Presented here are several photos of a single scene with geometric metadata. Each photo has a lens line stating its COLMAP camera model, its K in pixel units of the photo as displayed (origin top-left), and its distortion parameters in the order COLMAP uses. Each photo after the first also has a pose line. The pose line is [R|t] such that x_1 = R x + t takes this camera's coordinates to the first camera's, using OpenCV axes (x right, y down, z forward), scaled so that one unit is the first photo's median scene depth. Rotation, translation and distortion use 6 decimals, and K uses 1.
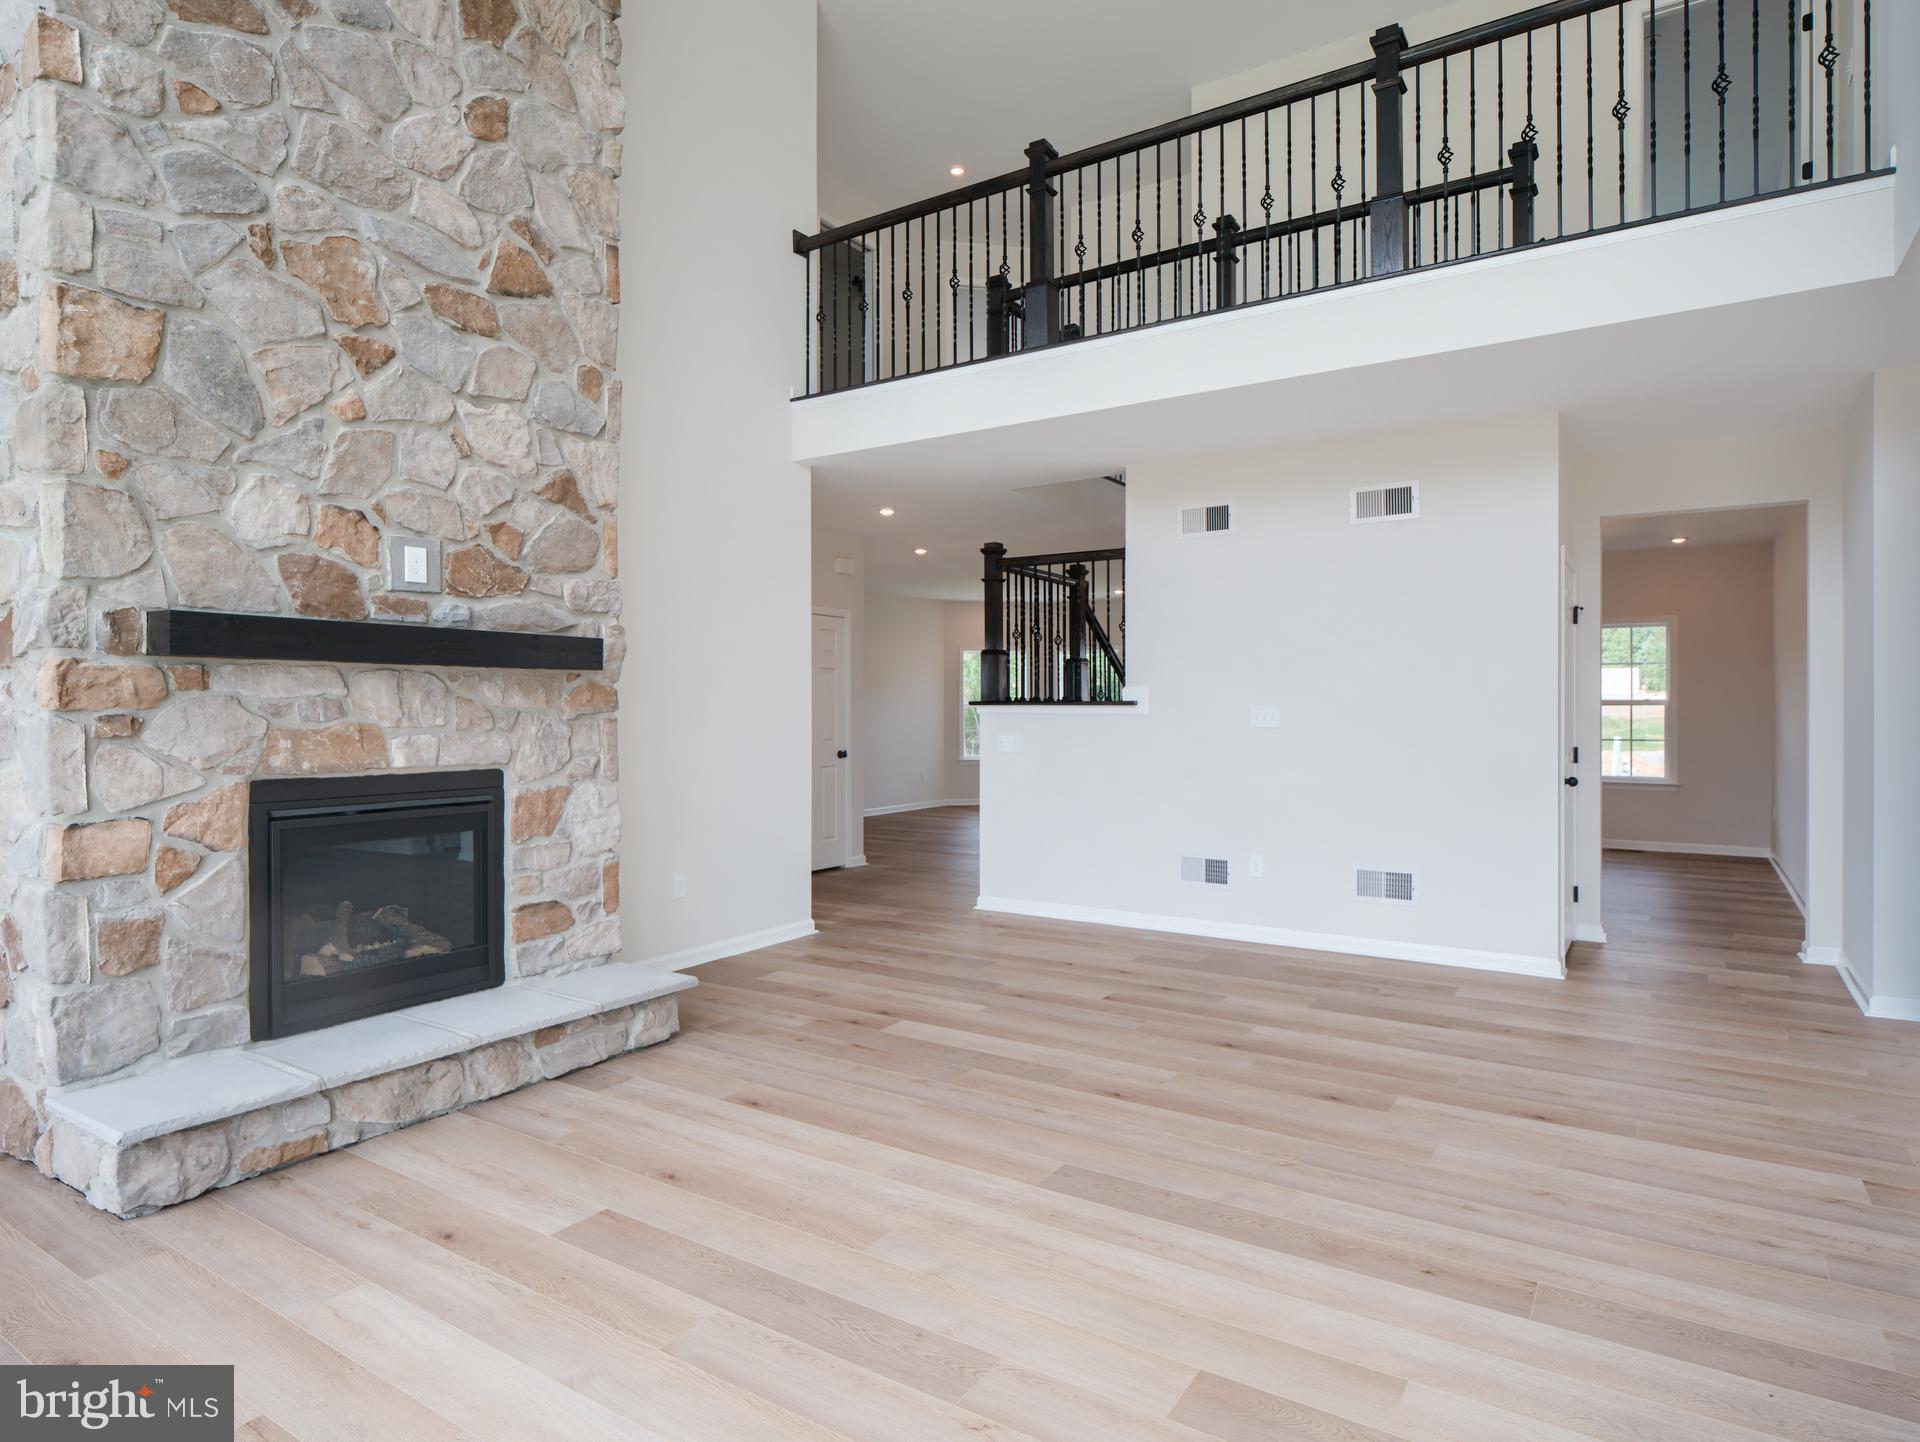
lens RADIAL K [[1085.1, 0, 960.0], [0, 1085.1, 721.0], [0, 0, 1]] dist [-0.004081, -0.000933]
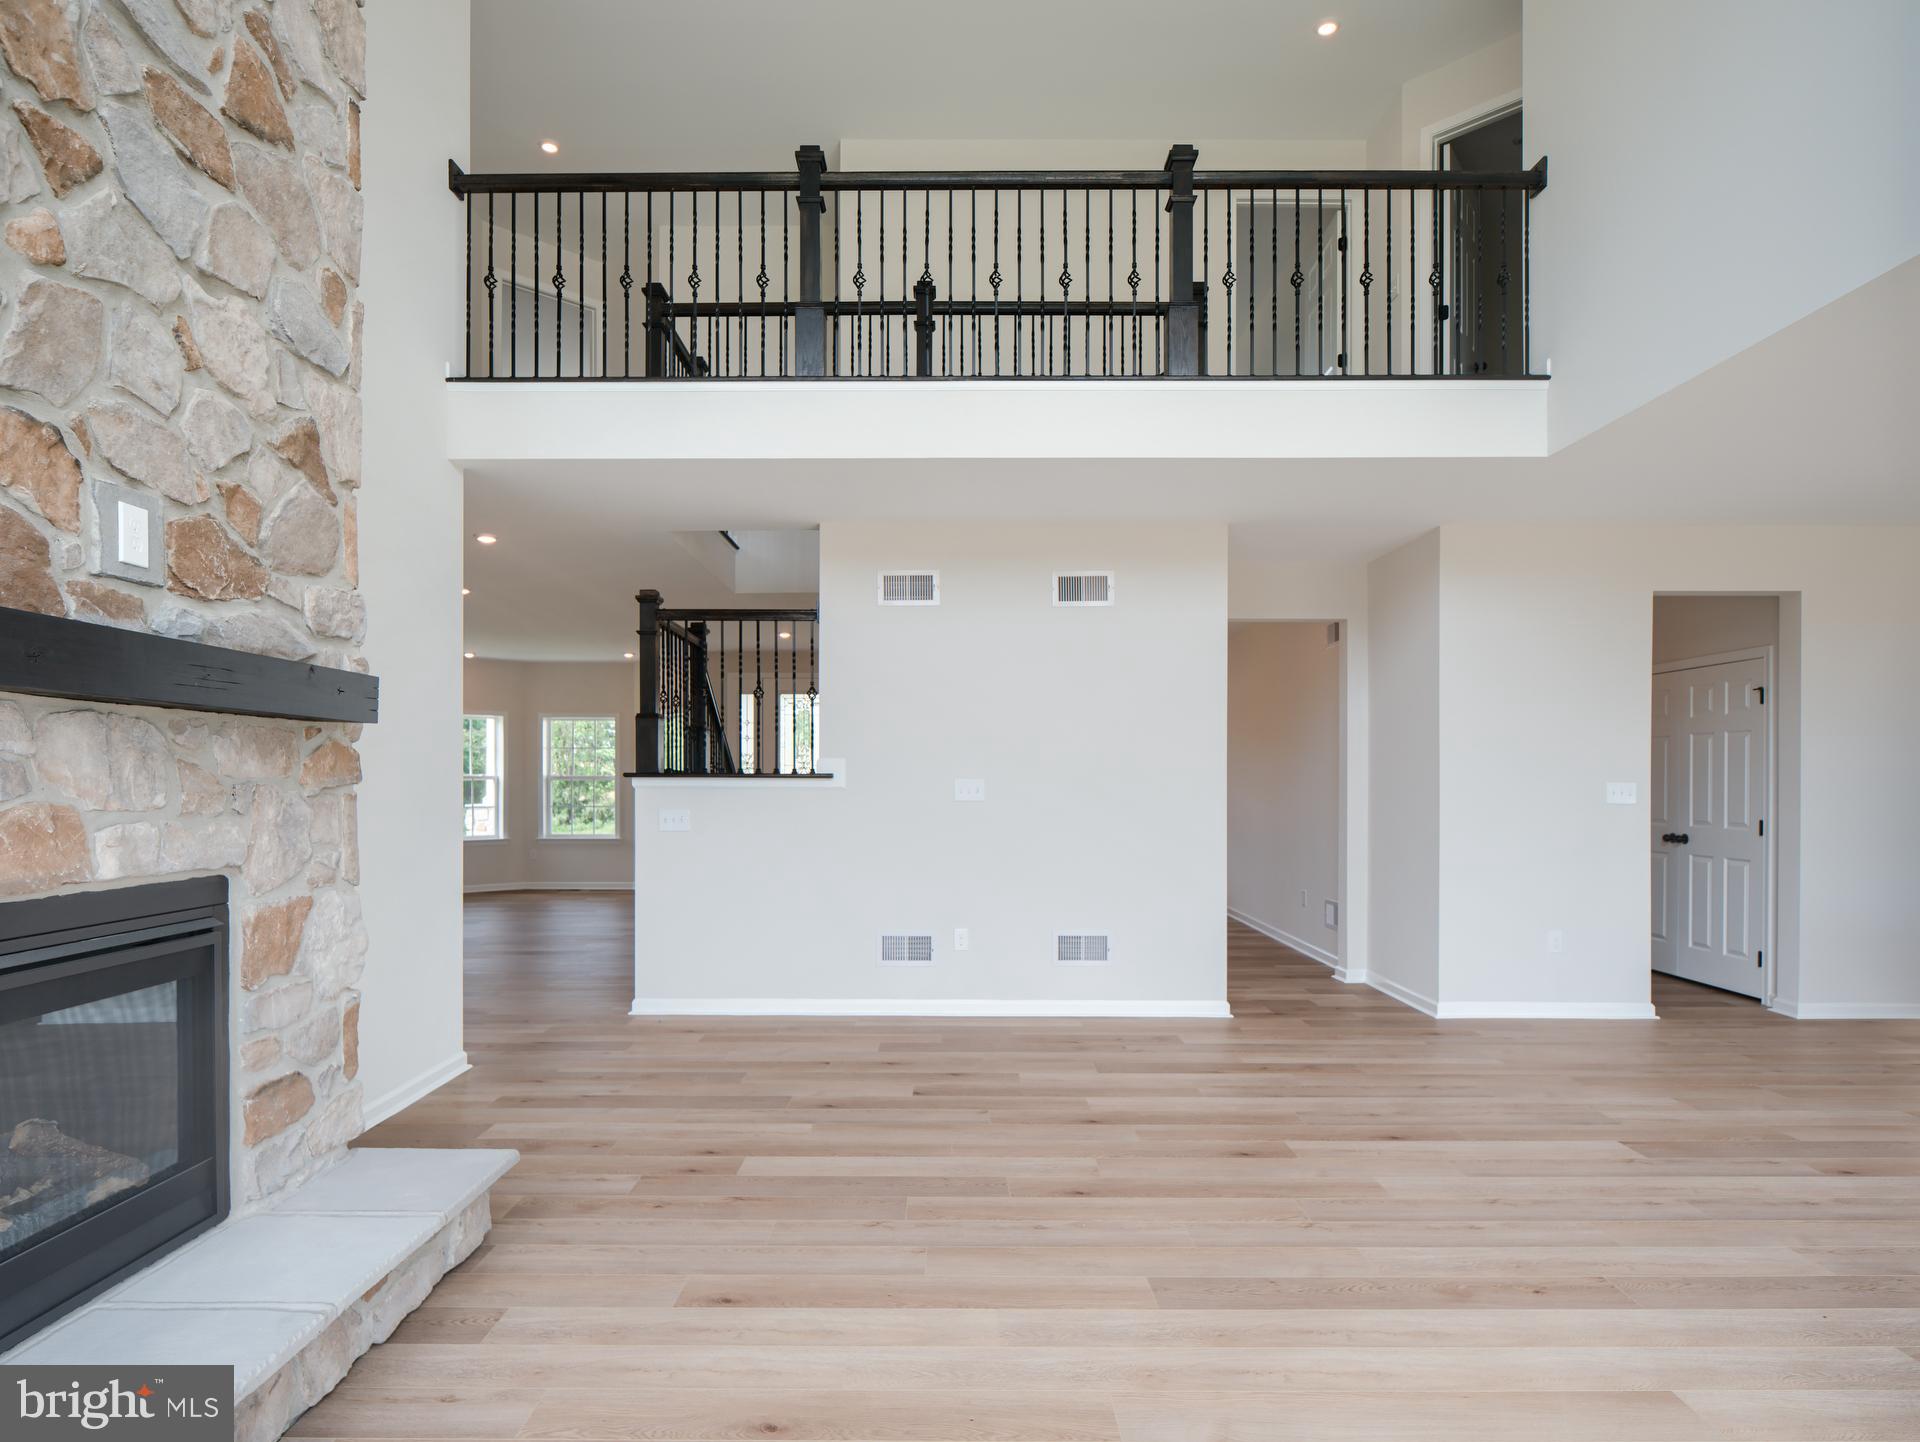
lens RADIAL K [[1087.6, 0, 947.3], [0, 1087.6, 793.0], [0, 0, 1]] dist [-0.007725, 0.002756]
pose [[0.839645, -0.002856, 0.543128, -0.421369], [0.003450, 0.999994, -0.000075, -0.002017], [-0.543124, 0.001937, 0.839650, 0.246927]]
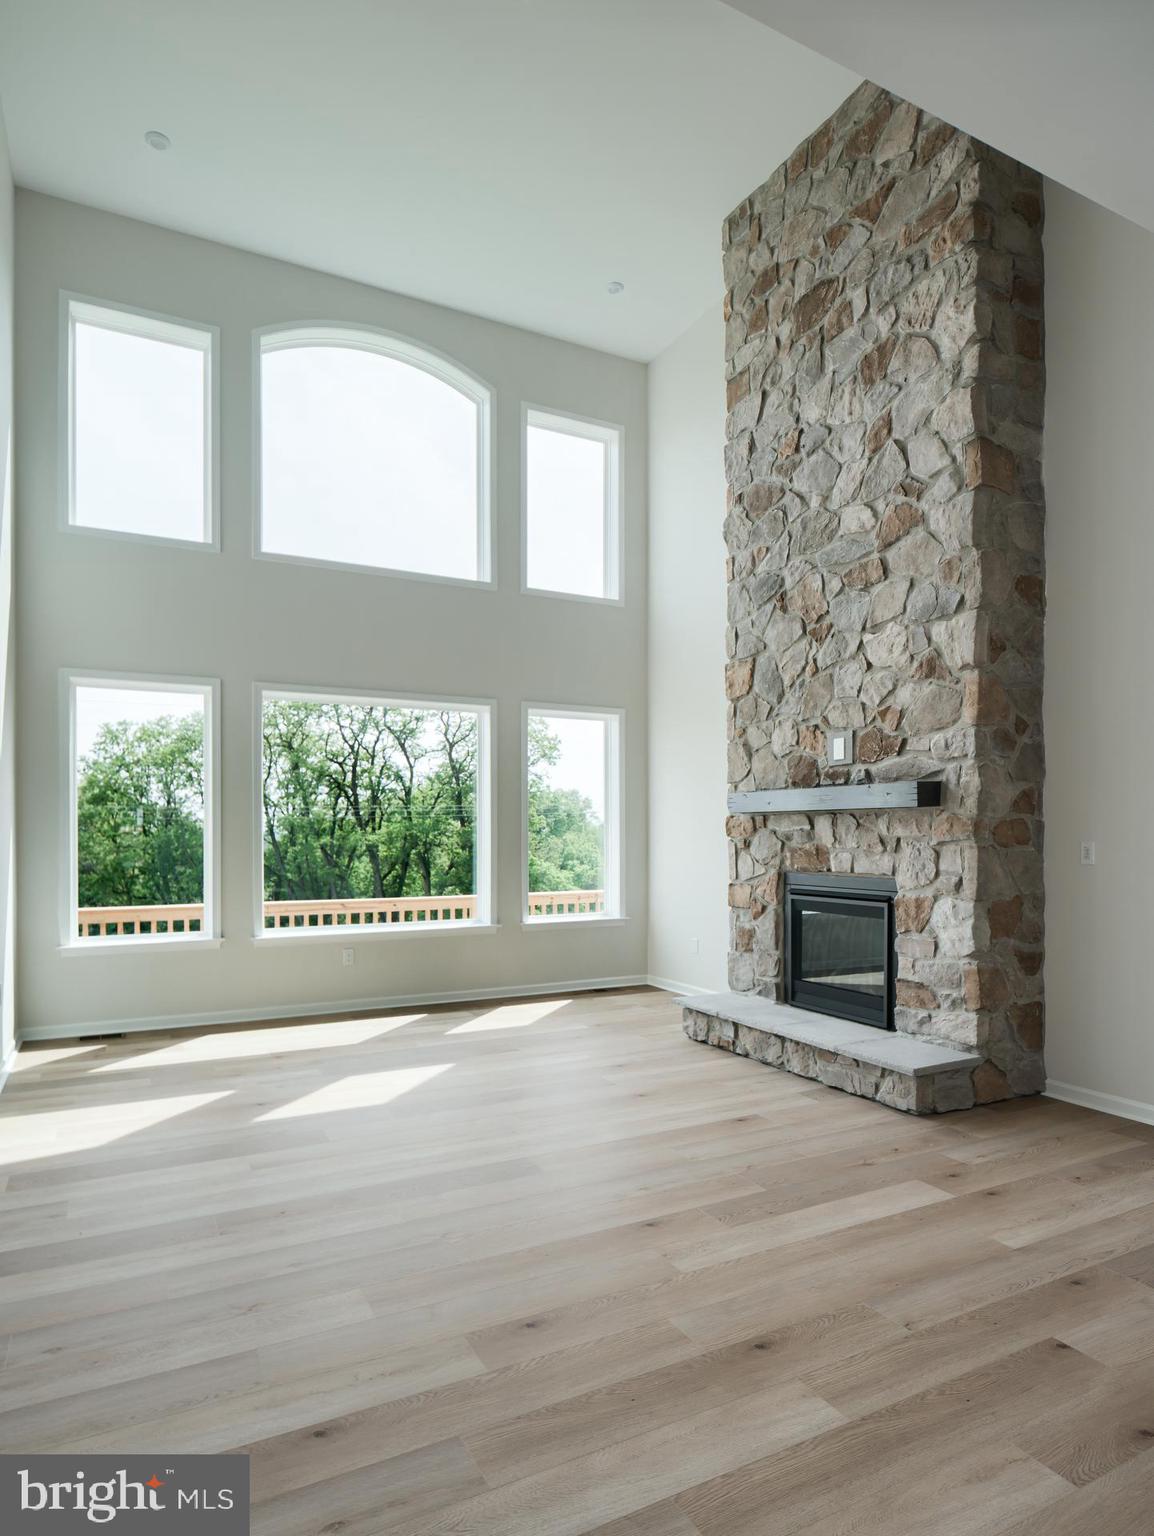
lens RADIAL K [[874.5, 0, 546.0], [0, 874.5, 845.5], [0, 0, 1]] dist [-0.004995, 0.000722]
pose [[-0.505716, 0.014529, -0.862578, 0.808373], [-0.005510, 0.999783, 0.020070, -0.020444], [0.862682, 0.014902, -0.505526, 1.204235]]
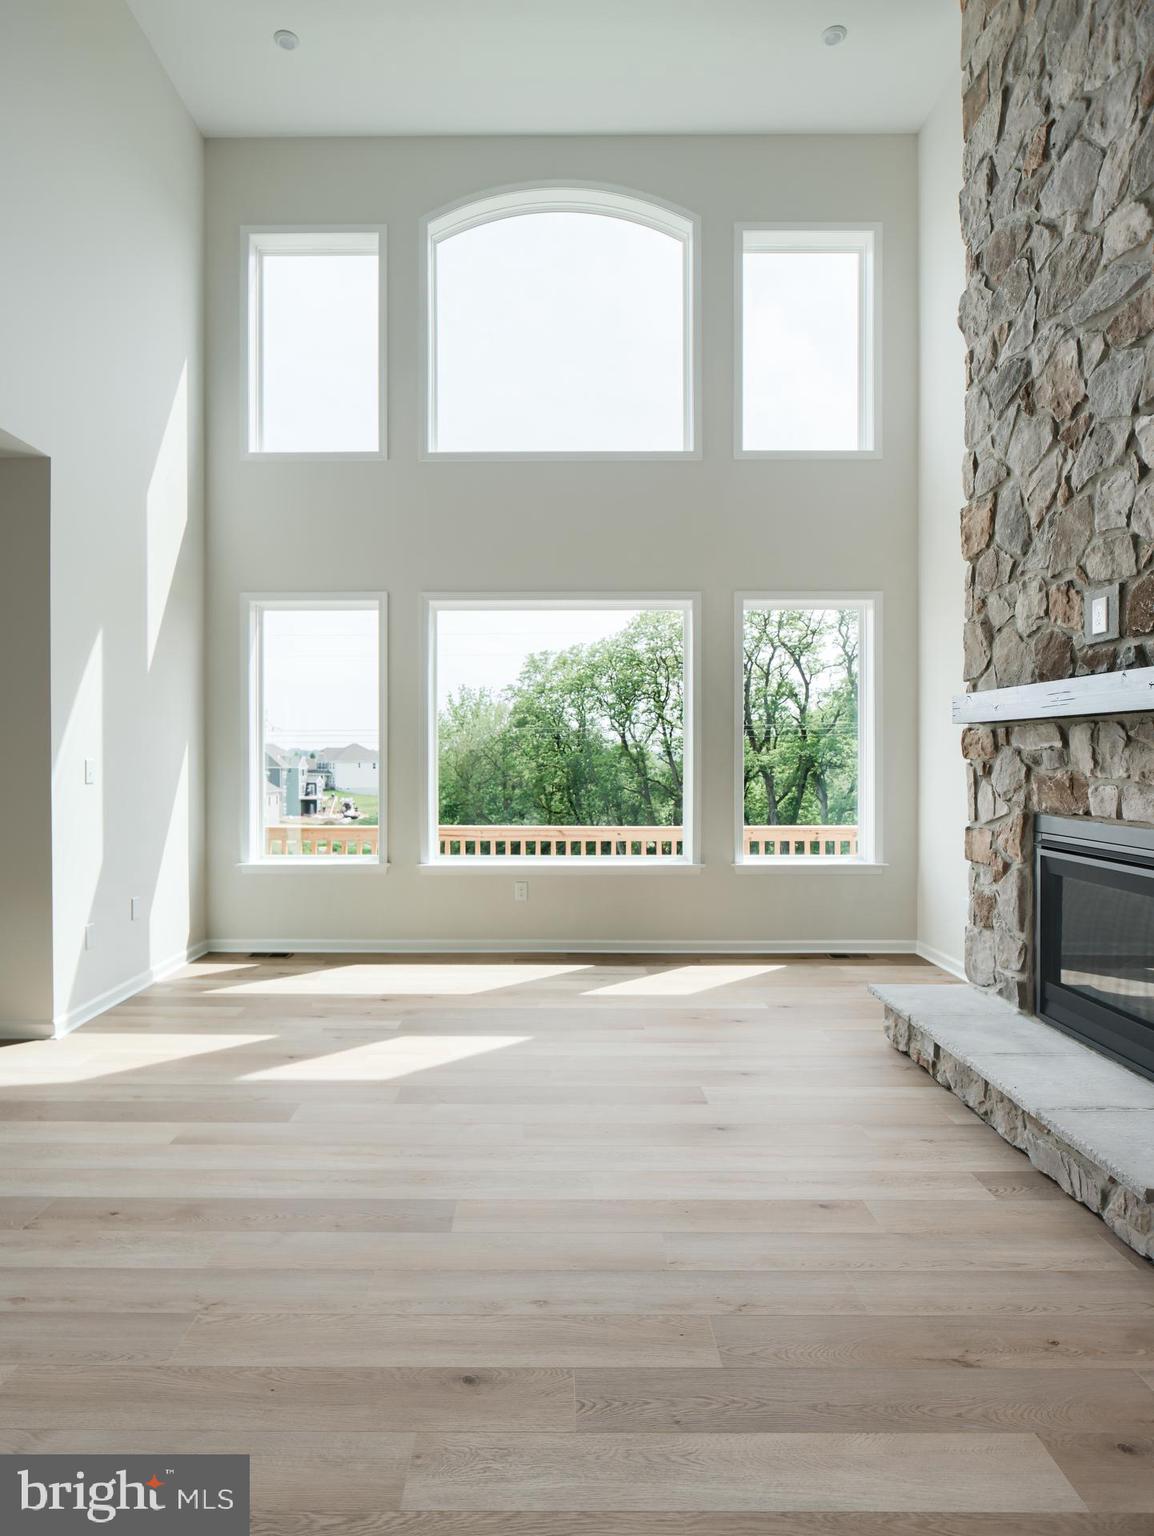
lens RADIAL K [[875.5, 0, 544.0], [0, 875.5, 764.7], [0, 0, 1]] dist [-0.004586, 0.000177]
pose [[-0.843134, 0.008969, -0.537629, 0.343711], [-0.002541, 0.999783, 0.020664, -0.020206], [0.537698, 0.018789, -0.842928, 1.315975]]
